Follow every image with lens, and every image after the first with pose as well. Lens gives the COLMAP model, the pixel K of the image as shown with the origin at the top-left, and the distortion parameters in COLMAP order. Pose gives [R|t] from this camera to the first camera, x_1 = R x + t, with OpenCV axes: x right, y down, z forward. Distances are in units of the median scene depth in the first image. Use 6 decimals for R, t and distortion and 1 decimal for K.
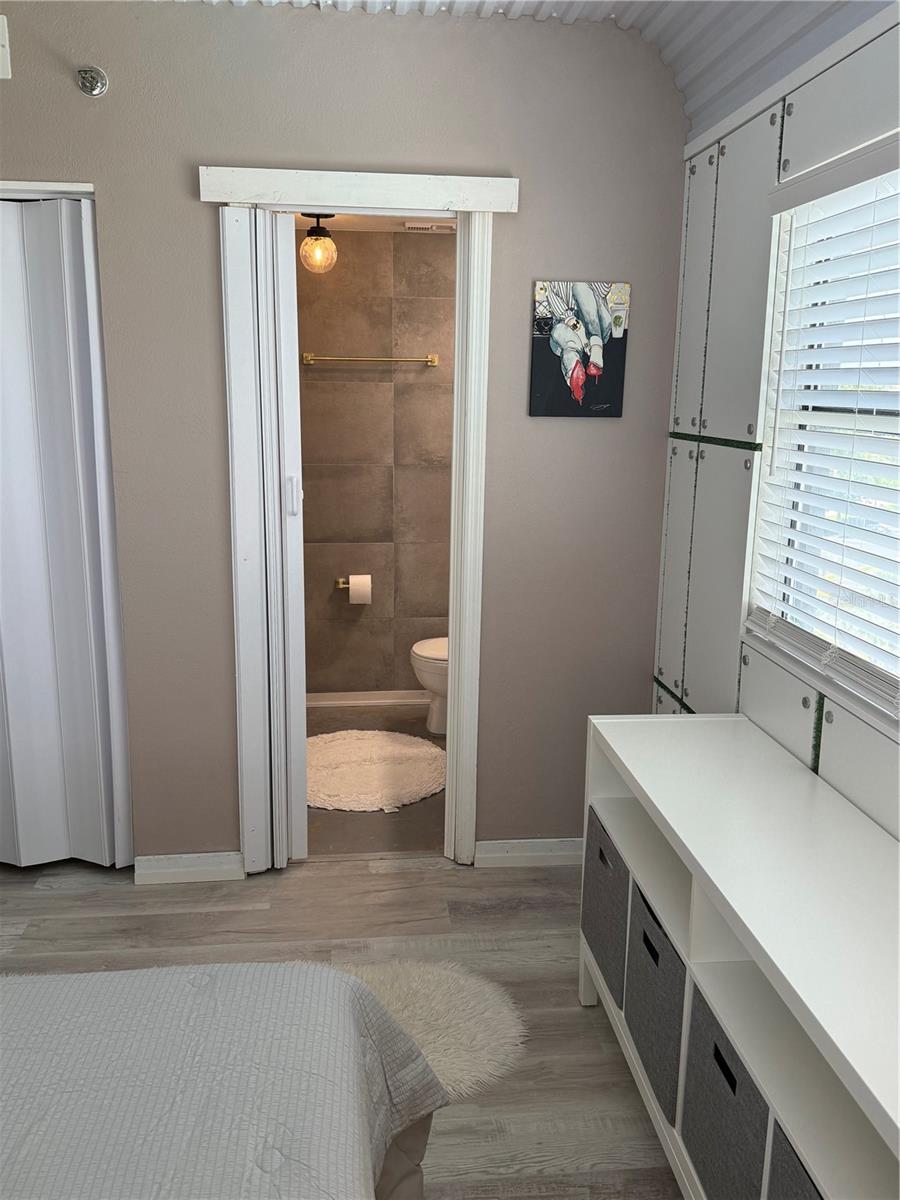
lens RADIAL K [[962.4, 0, 451.0], [0, 962.4, 596.1], [0, 0, 1]] dist [0.001117, -0.003021]
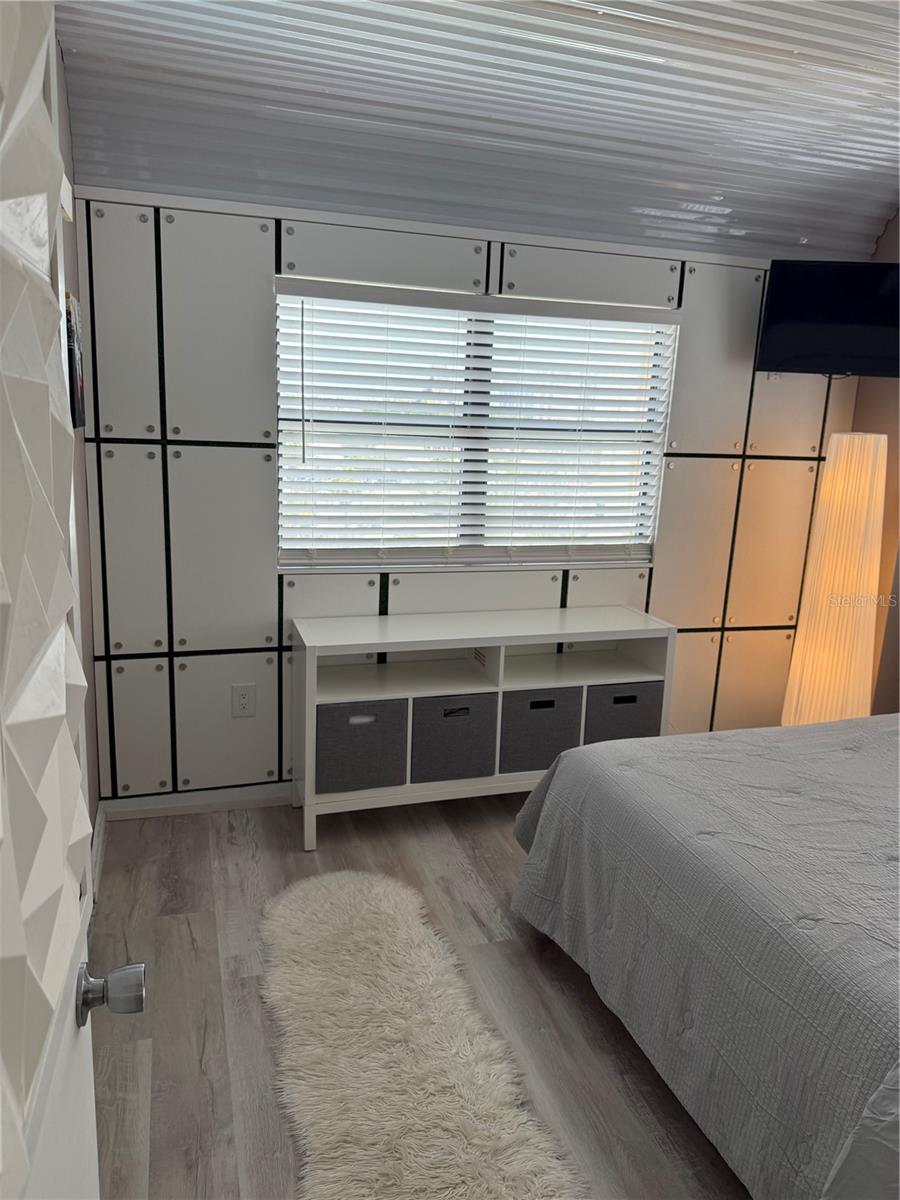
lens RADIAL K [[853.9, 0, 450.6], [0, 853.9, 601.2], [0, 0, 1]] dist [0.008974, 0.000861]
pose [[-0.207439, -0.226129, 0.951754, -0.948182], [0.162339, 0.951469, 0.261444, -0.201317], [-0.964684, 0.208740, -0.160662, 0.879460]]
